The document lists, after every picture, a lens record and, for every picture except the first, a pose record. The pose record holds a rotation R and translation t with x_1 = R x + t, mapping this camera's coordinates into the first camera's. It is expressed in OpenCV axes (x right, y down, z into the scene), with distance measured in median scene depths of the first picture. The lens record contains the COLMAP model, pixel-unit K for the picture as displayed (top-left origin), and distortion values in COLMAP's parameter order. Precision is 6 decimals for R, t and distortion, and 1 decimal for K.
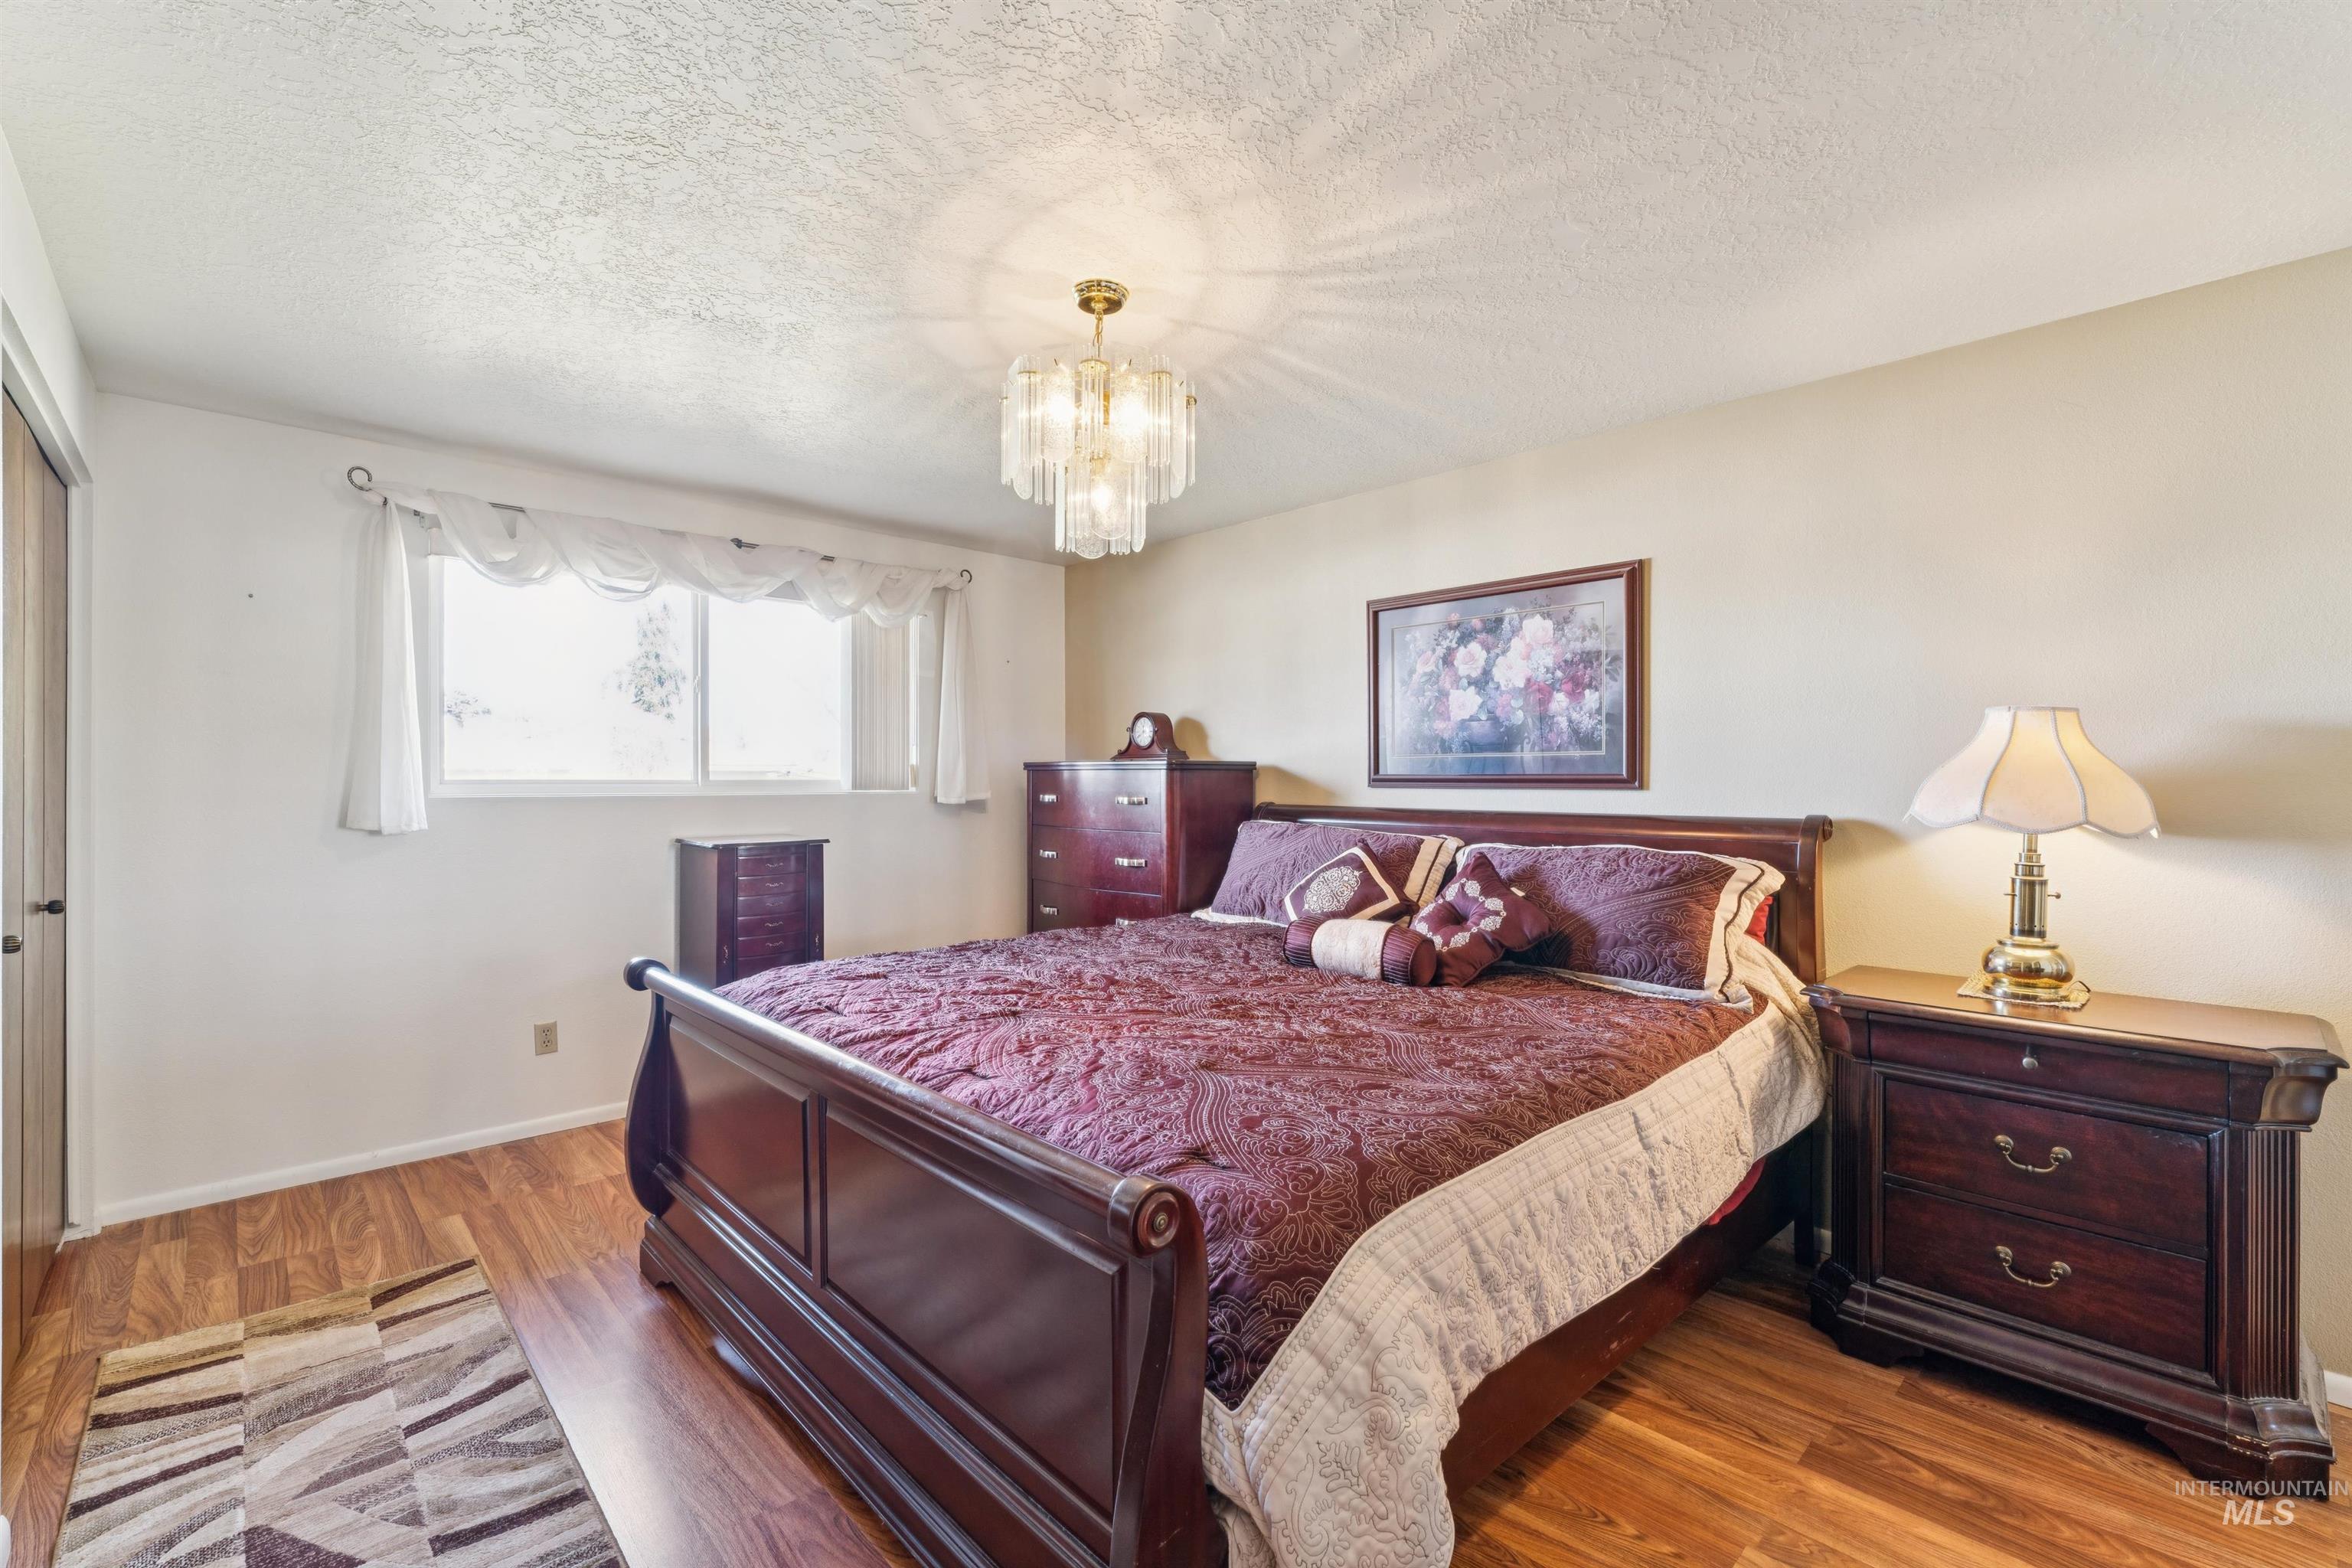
lens RADIAL K [[1025.7, 0, 1174.8], [0, 1025.7, 786.7], [0, 0, 1]] dist [0.003797, 0.000808]
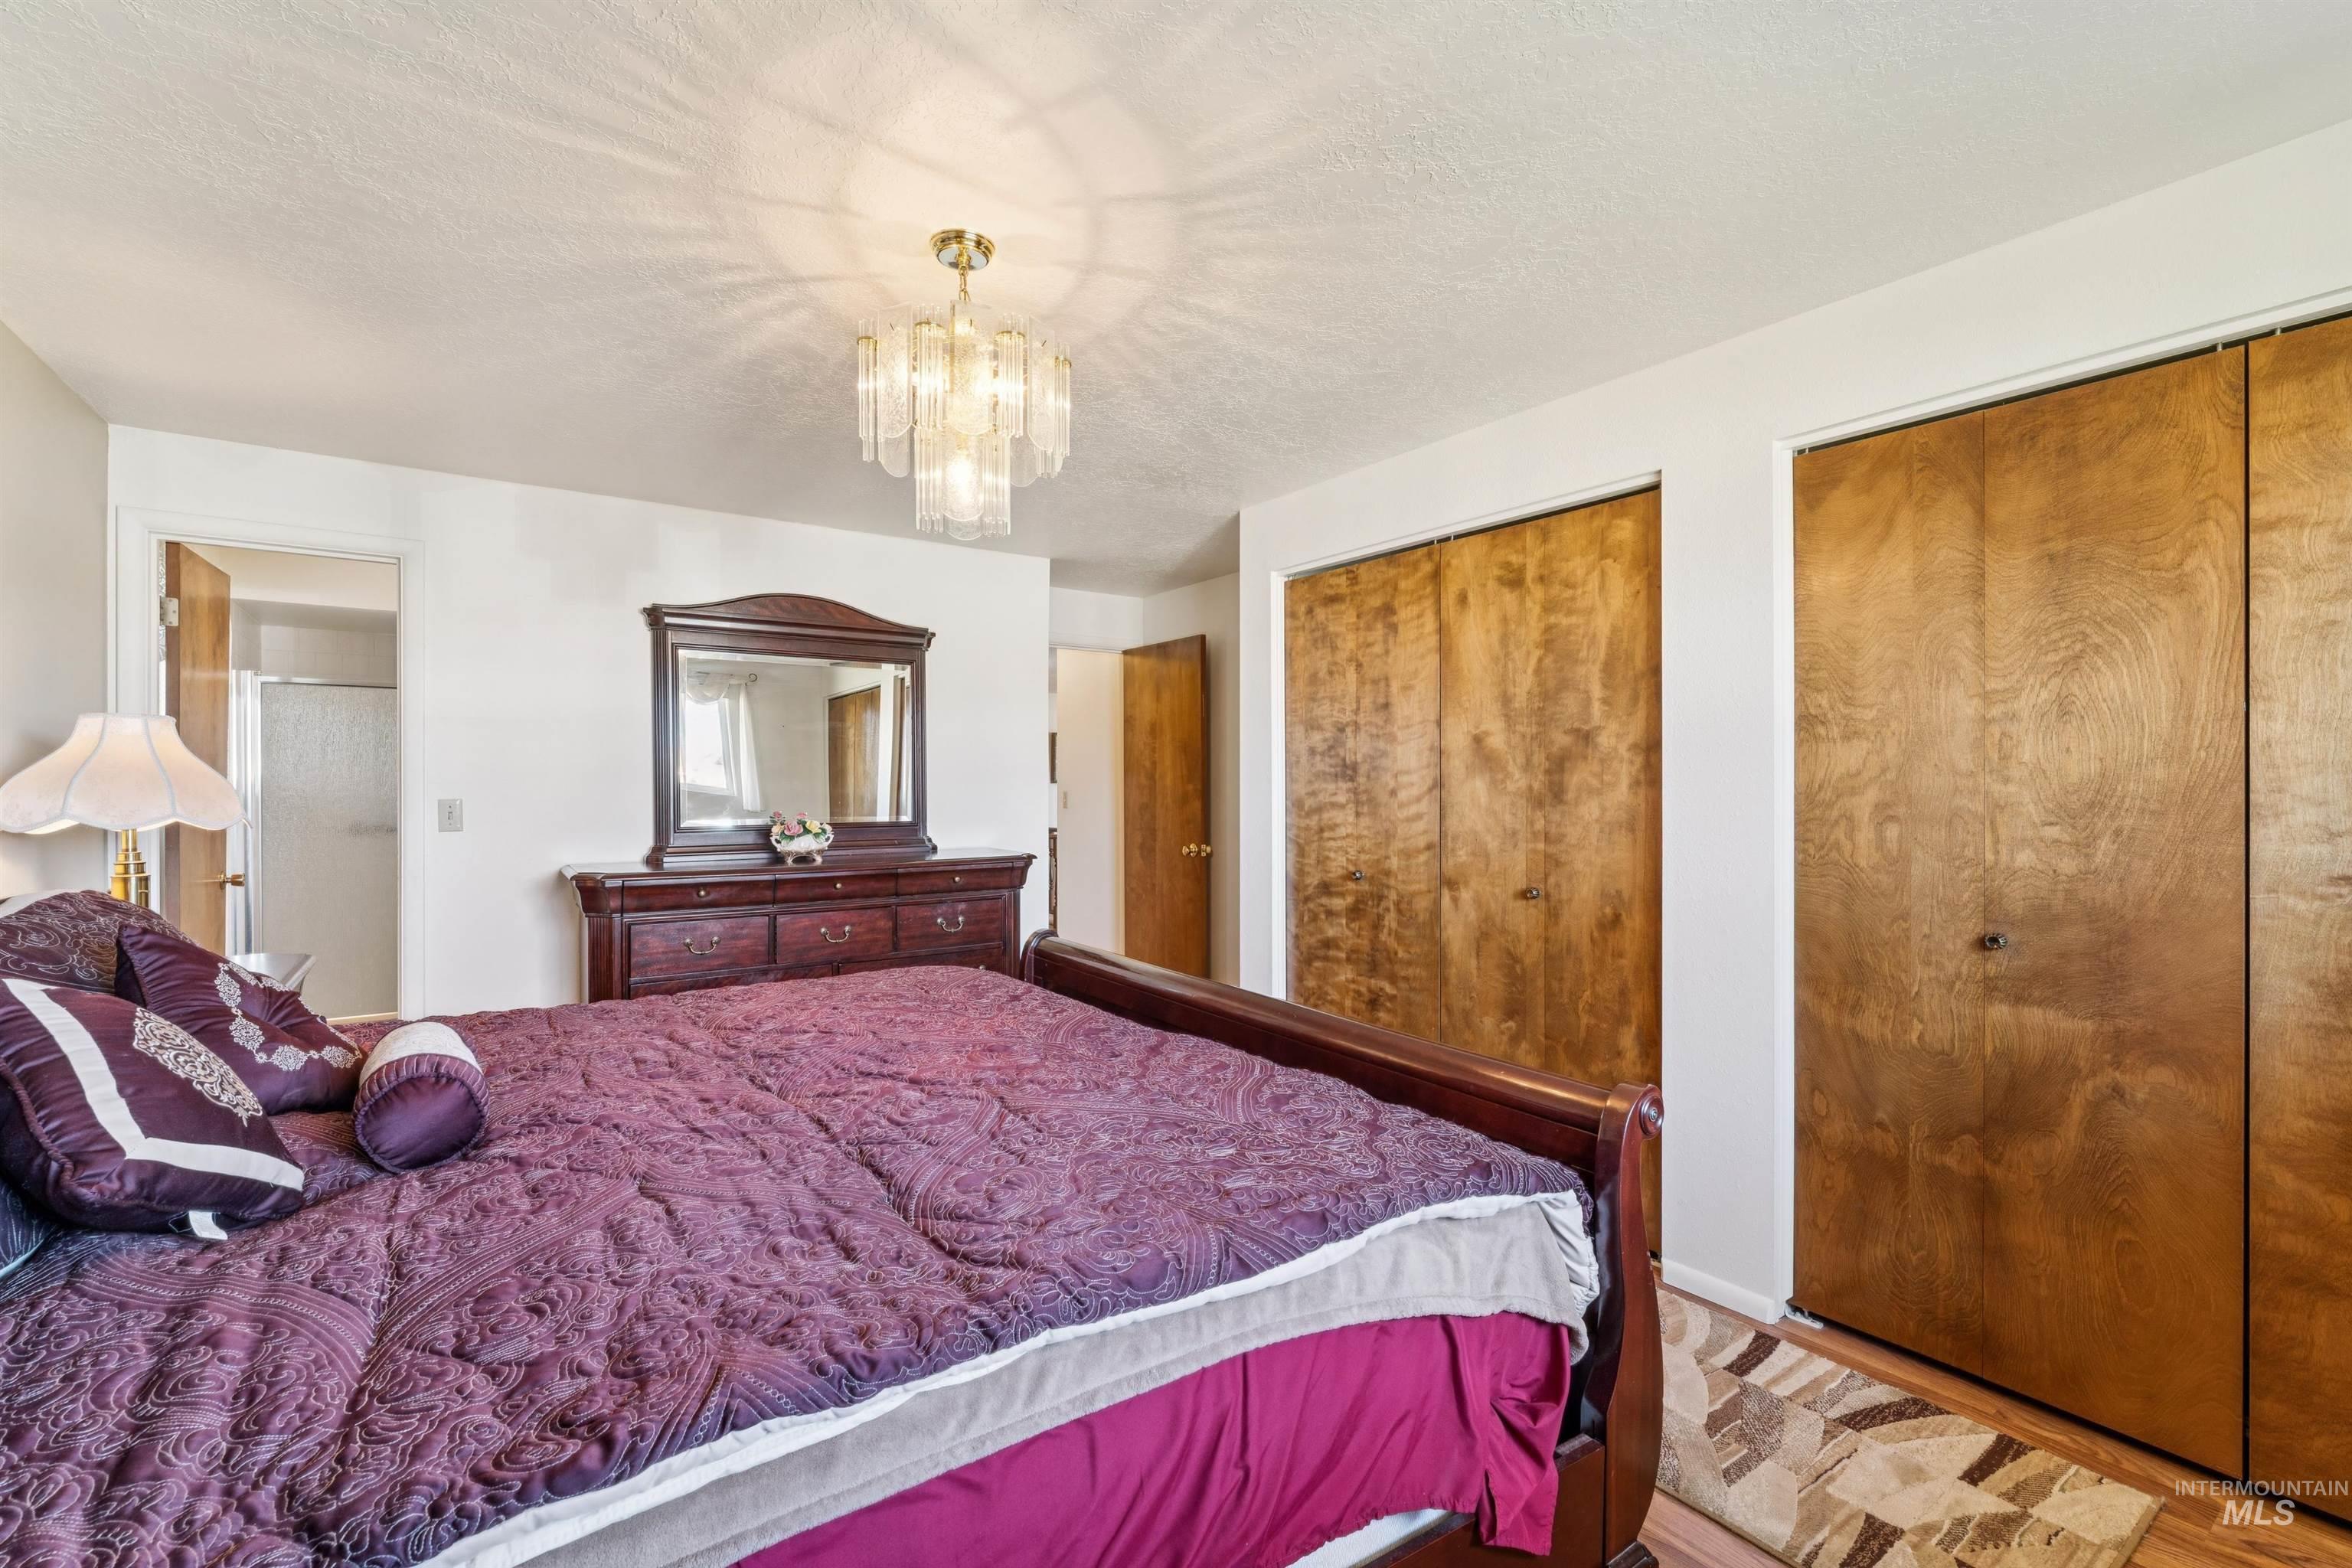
lens RADIAL K [[1025.7, 0, 1177.3], [0, 1025.7, 786.6], [0, 0, 1]] dist [0.003797, 0.000808]
pose [[-0.989483, -0.001891, 0.144638, -0.401598], [-0.001592, 0.999996, 0.002185, -0.004002], [-0.144642, 0.001932, -0.989482, 1.913656]]
